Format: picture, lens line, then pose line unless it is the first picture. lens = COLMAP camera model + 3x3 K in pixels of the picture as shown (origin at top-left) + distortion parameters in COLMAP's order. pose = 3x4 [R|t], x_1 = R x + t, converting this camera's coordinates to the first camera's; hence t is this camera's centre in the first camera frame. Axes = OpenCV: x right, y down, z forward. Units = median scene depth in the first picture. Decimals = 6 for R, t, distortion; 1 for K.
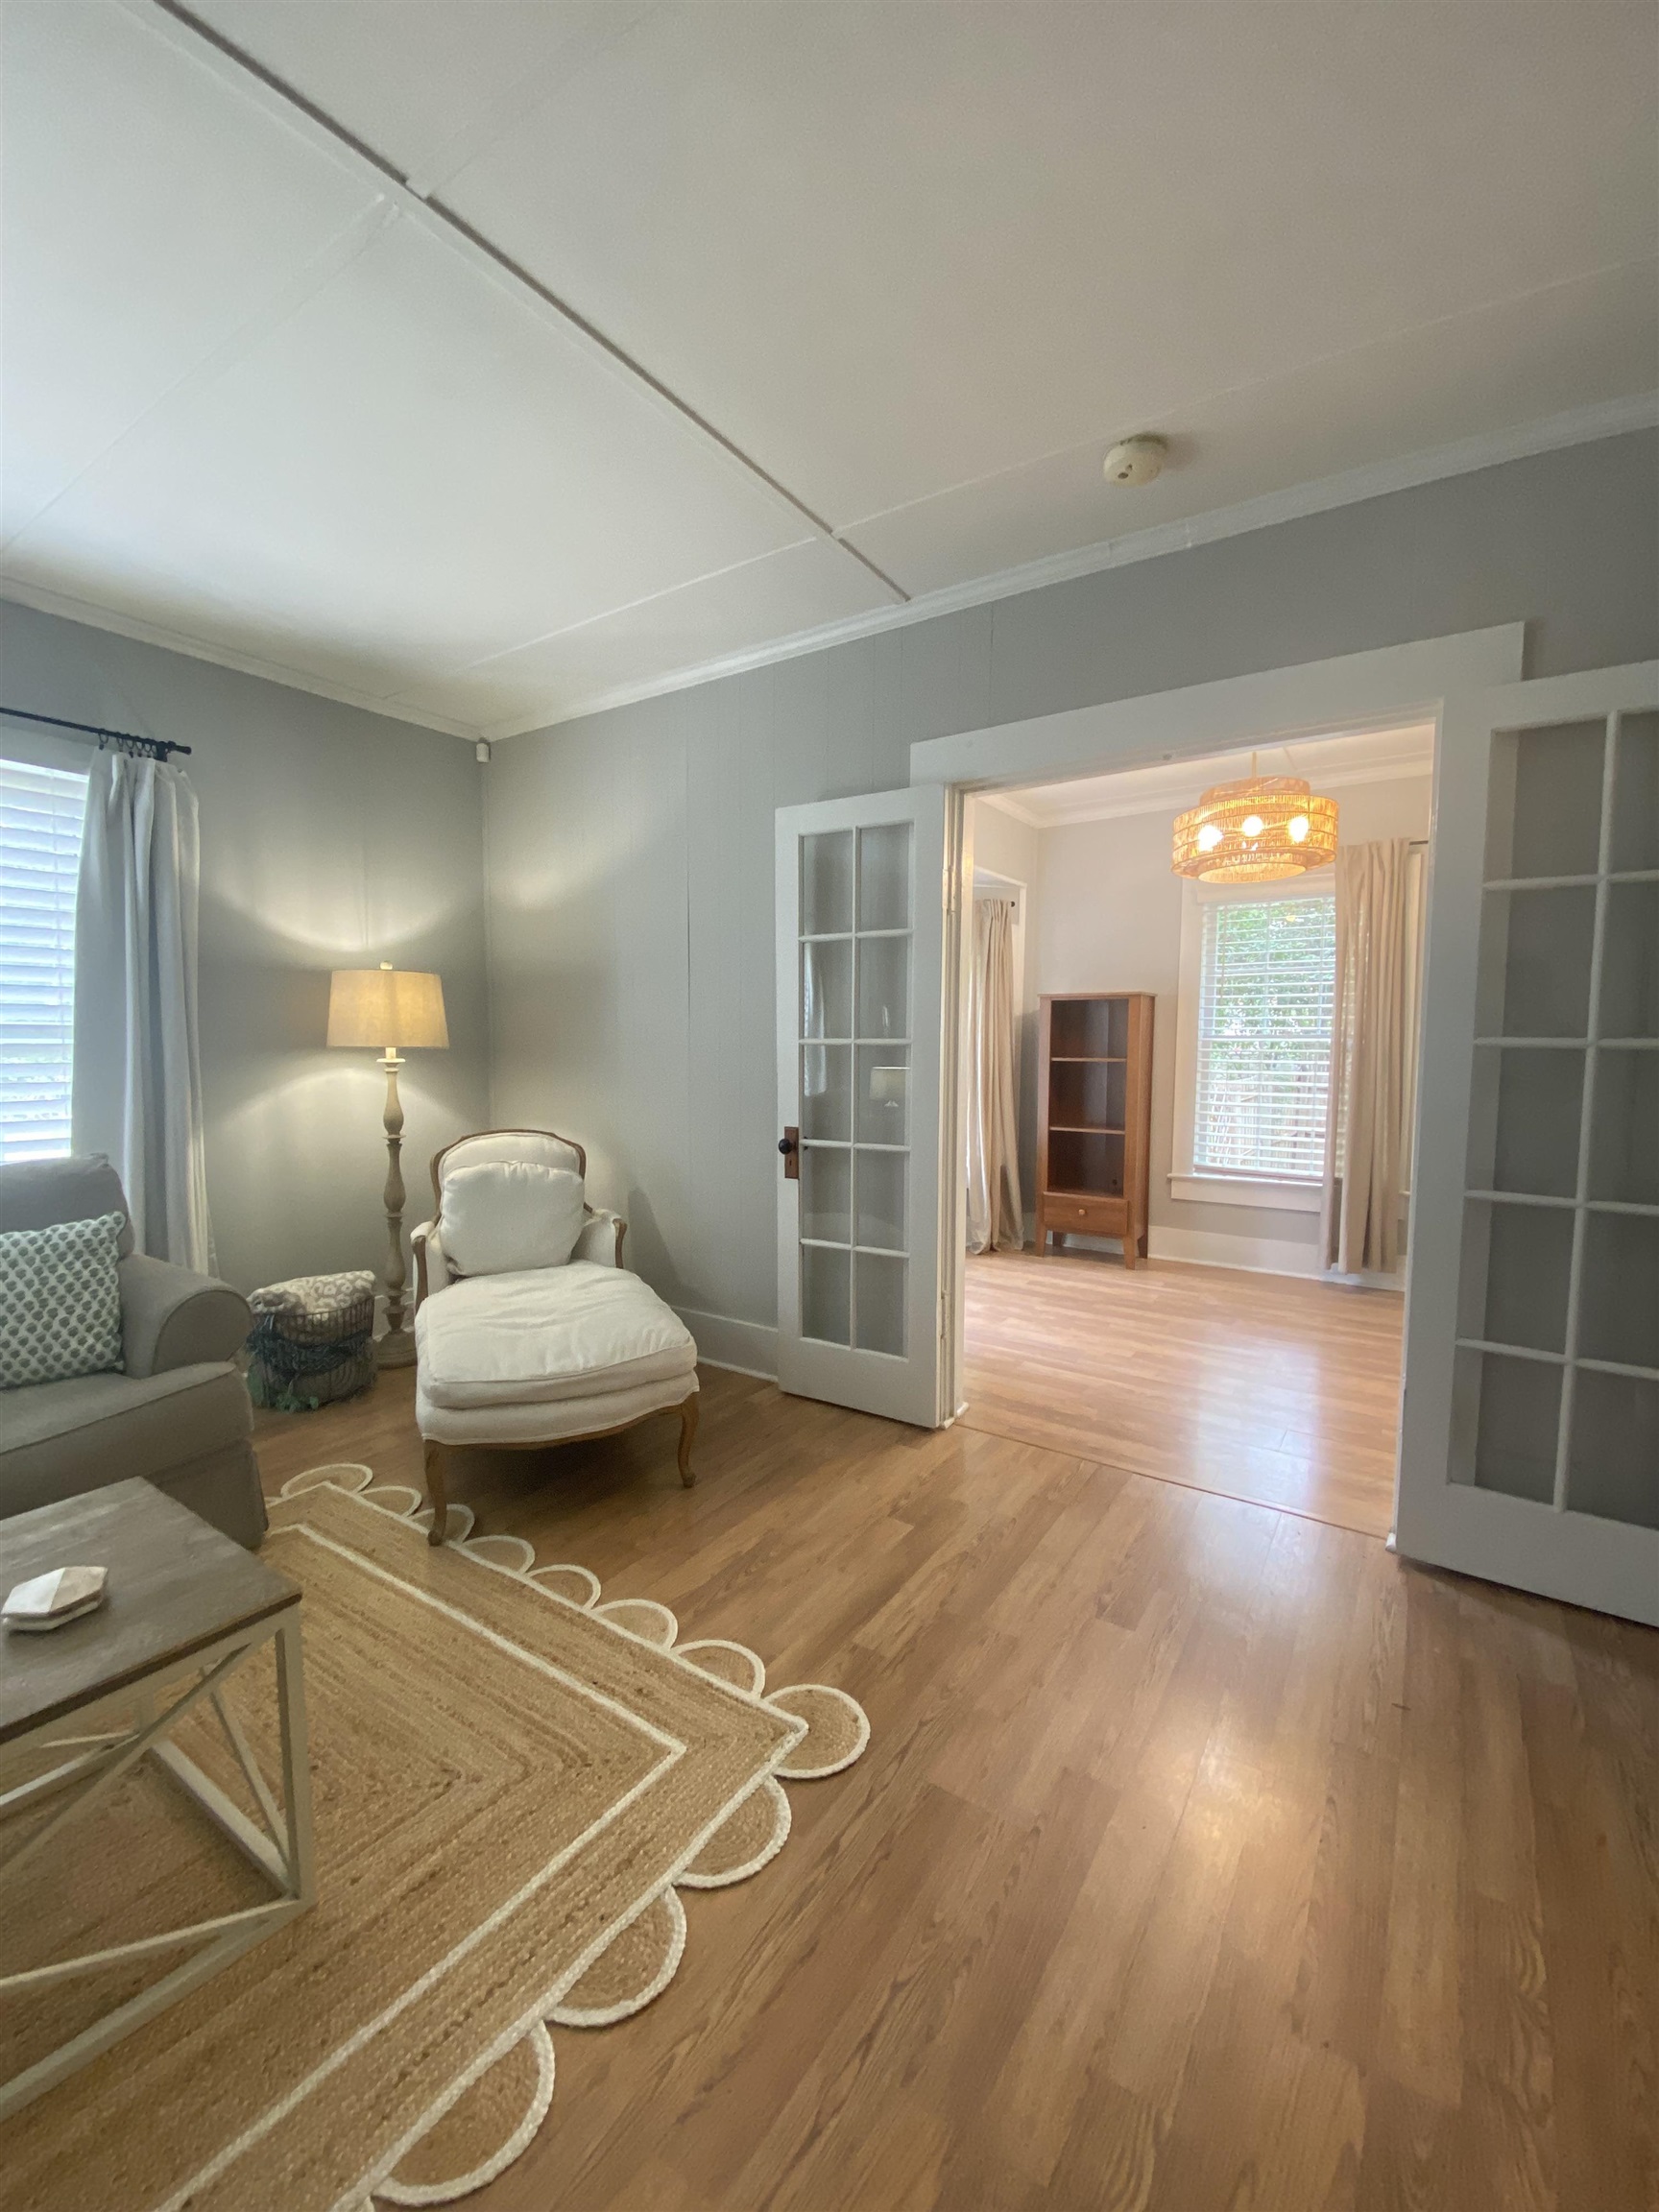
lens RADIAL K [[924.0, 0, 829.5], [0, 924.0, 1106.0], [0, 0, 1]] dist [0.000271, -0.008581]
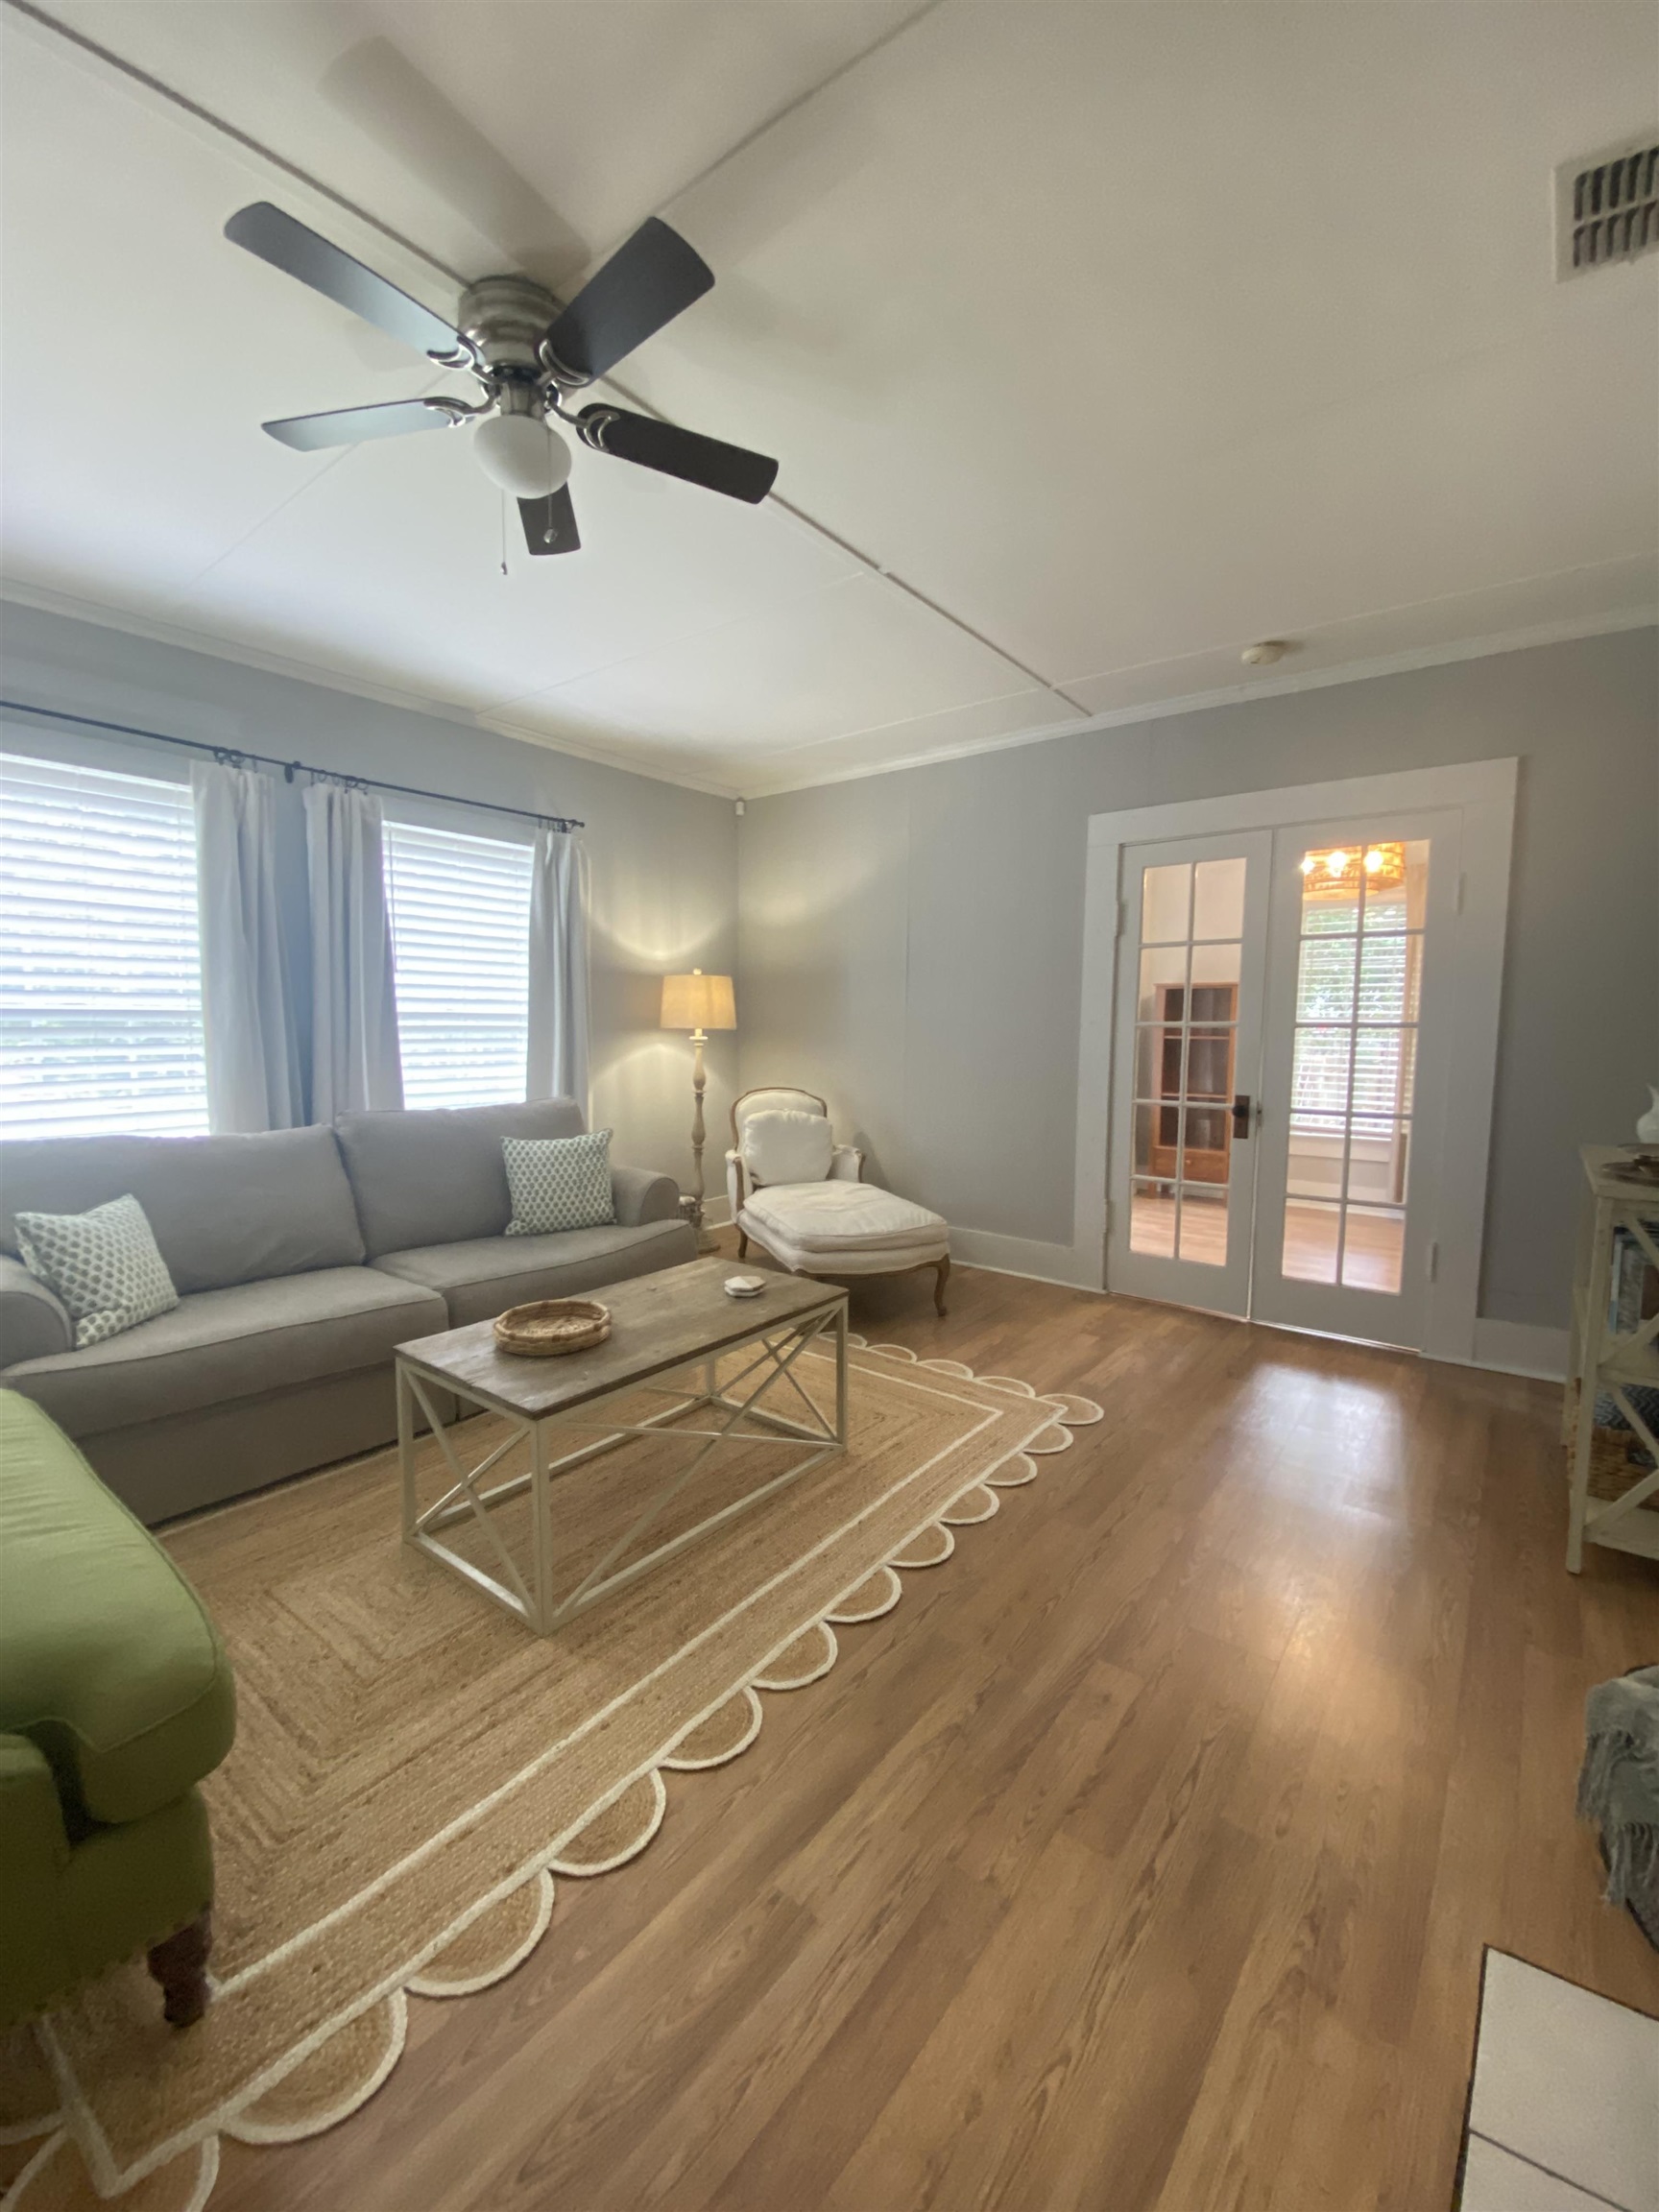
lens RADIAL K [[906.6, 0, 826.4], [0, 906.6, 1110.2], [0, 0, 1]] dist [0.025112, -0.027894]
pose [[0.996956, 0.006490, -0.077693, -0.182367], [-0.004426, 0.999634, 0.026705, 0.025426], [0.077838, -0.026280, 0.996620, -0.400206]]
